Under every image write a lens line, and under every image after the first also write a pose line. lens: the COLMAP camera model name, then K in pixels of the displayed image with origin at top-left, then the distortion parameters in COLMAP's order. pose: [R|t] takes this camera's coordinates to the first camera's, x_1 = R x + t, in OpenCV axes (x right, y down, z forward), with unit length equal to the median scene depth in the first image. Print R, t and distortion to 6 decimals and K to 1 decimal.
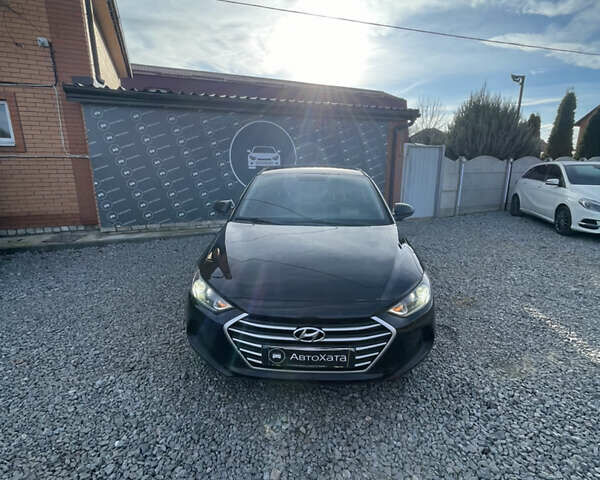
lens RADIAL K [[327.2, 0, 300.0], [0, 327.2, 240.0], [0, 0, 1]] dist [-0.000150, 0.003119]
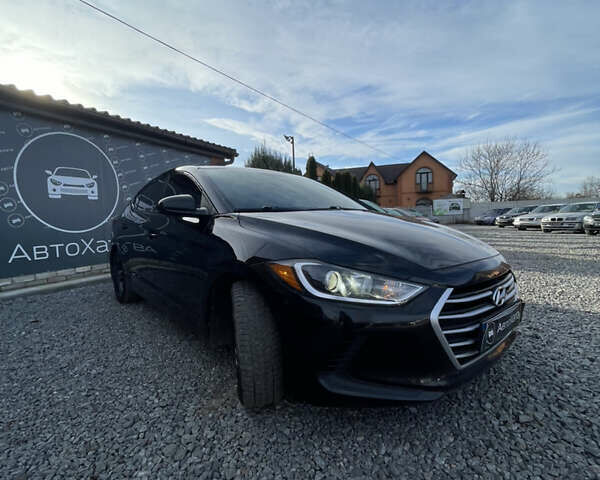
lens RADIAL K [[327.2, 0, 300.0], [0, 327.2, 240.0], [0, 0, 1]] dist [-0.000150, 0.003119]
pose [[0.716953, -0.069548, 0.693643, -0.793339], [0.199027, 0.974019, -0.108055, 0.120584], [-0.668106, 0.215525, 0.712168, 0.622361]]
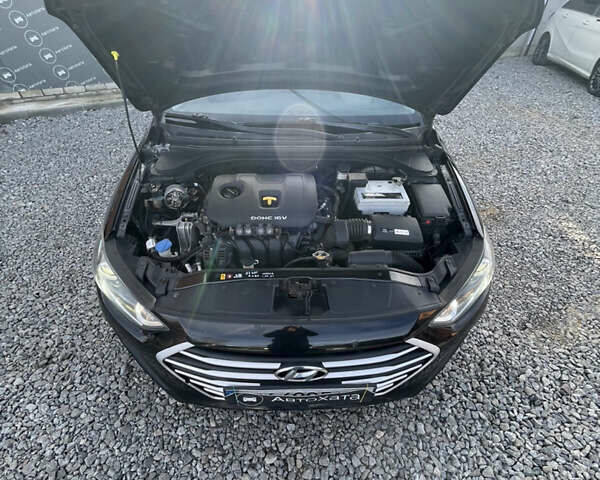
lens RADIAL K [[327.2, 0, 300.0], [0, 327.2, 240.0], [0, 0, 1]] dist [-0.000150, 0.003119]
pose [[0.997666, -0.033274, 0.059623, -0.003290], [0.003973, 0.900036, 0.435797, -0.169146], [-0.068164, -0.434543, 0.898068, 0.495024]]
